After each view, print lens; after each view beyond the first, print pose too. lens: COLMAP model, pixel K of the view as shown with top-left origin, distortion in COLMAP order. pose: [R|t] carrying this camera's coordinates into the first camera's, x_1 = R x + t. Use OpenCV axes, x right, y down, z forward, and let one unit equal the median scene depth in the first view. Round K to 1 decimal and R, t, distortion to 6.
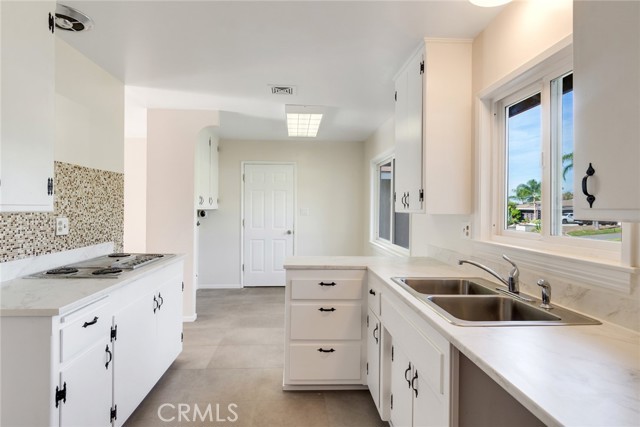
lens RADIAL K [[339.3, 0, 317.3], [0, 339.3, 209.3], [0, 0, 1]] dist [0.004499, -0.000644]
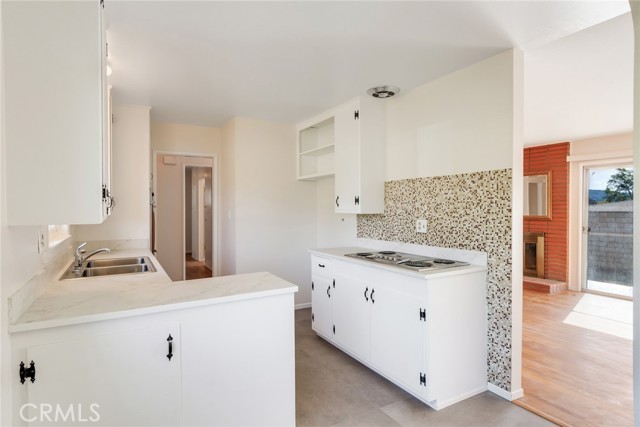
lens RADIAL K [[339.3, 0, 319.0], [0, 339.3, 213.1], [0, 0, 1]] dist [0.004499, -0.000644]
pose [[-0.891346, 0.008375, -0.453246, 0.189338], [-0.000818, 0.999798, 0.020082, -0.024589], [0.453323, 0.018270, -0.891159, 1.840470]]
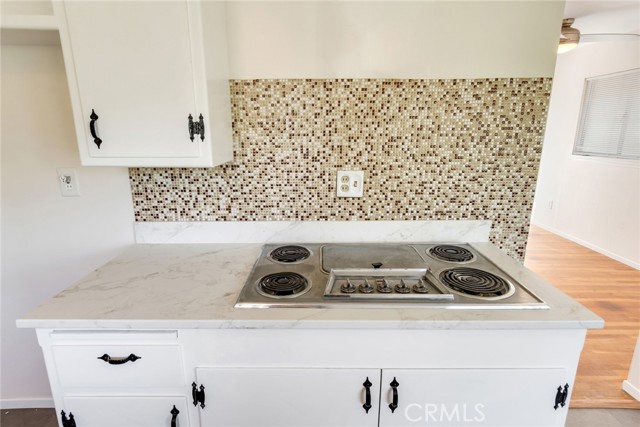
lens RADIAL K [[339.3, 0, 320.4], [0, 339.3, 209.9], [0, 0, 1]] dist [0.004499, -0.000644]
pose [[-0.065208, 0.236640, -0.969407, -0.099849], [-0.003992, 0.971405, 0.237396, -0.050553], [0.997864, 0.019350, -0.062399, 0.908097]]
